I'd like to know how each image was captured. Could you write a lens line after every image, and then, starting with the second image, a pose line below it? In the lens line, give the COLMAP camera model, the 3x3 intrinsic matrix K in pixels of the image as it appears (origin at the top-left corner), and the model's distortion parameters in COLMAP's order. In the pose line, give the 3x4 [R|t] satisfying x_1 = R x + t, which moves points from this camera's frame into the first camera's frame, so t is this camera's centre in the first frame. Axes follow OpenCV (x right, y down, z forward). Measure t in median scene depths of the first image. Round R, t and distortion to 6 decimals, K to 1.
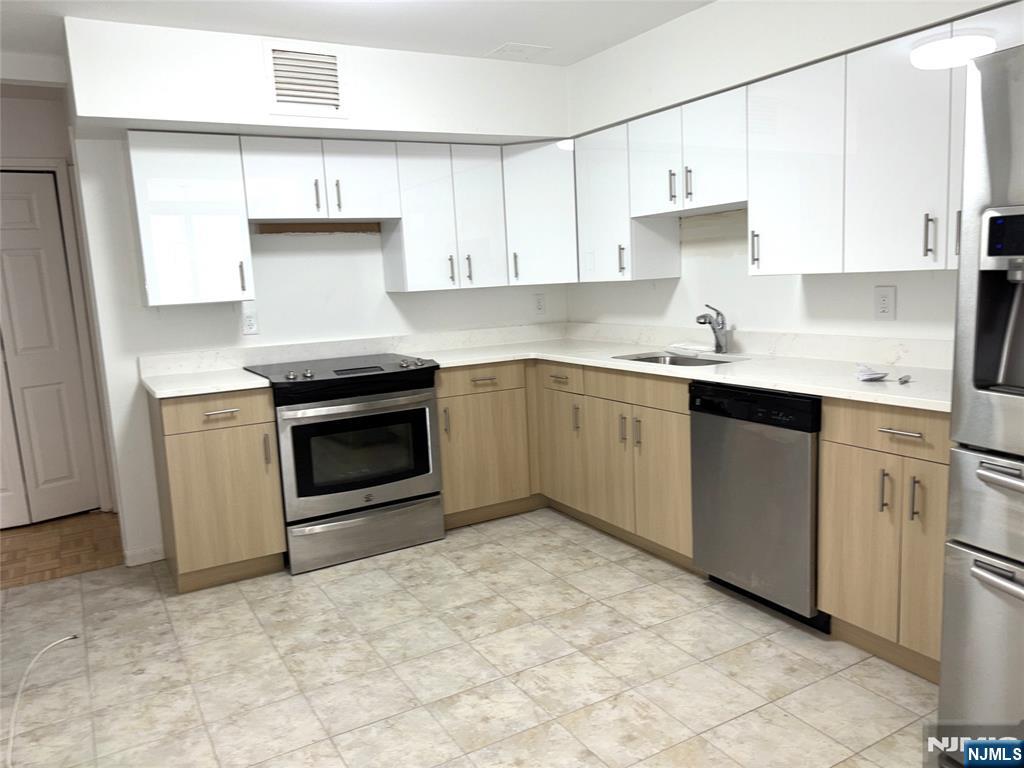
lens RADIAL K [[780.2, 0, 513.0], [0, 780.2, 386.1], [0, 0, 1]] dist [0.047829, -0.045556]
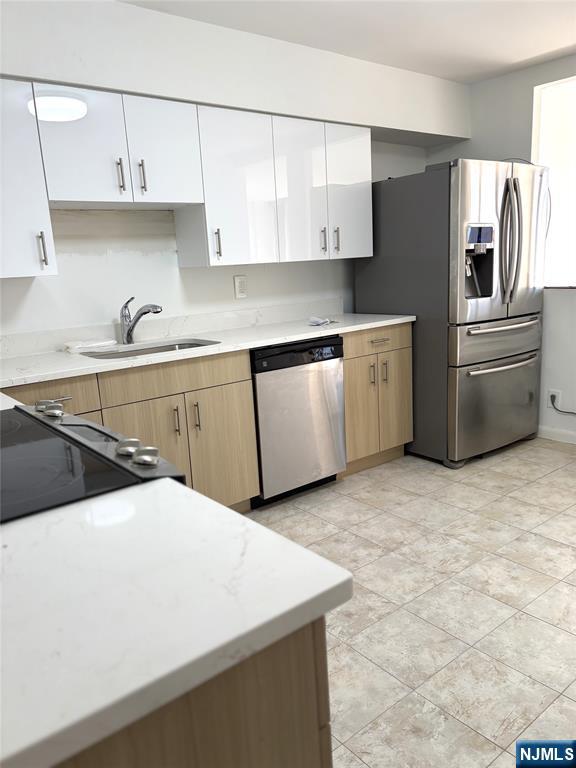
lens RADIAL K [[585.2, 0, 290.6], [0, 585.2, 388.5], [0, 0, 1]] dist [0.047829, -0.045556]
pose [[-0.157389, -0.161912, 0.974173, -0.758200], [0.197128, 0.961463, 0.191648, -0.125180], [-0.967662, 0.222200, -0.119406, 1.202029]]
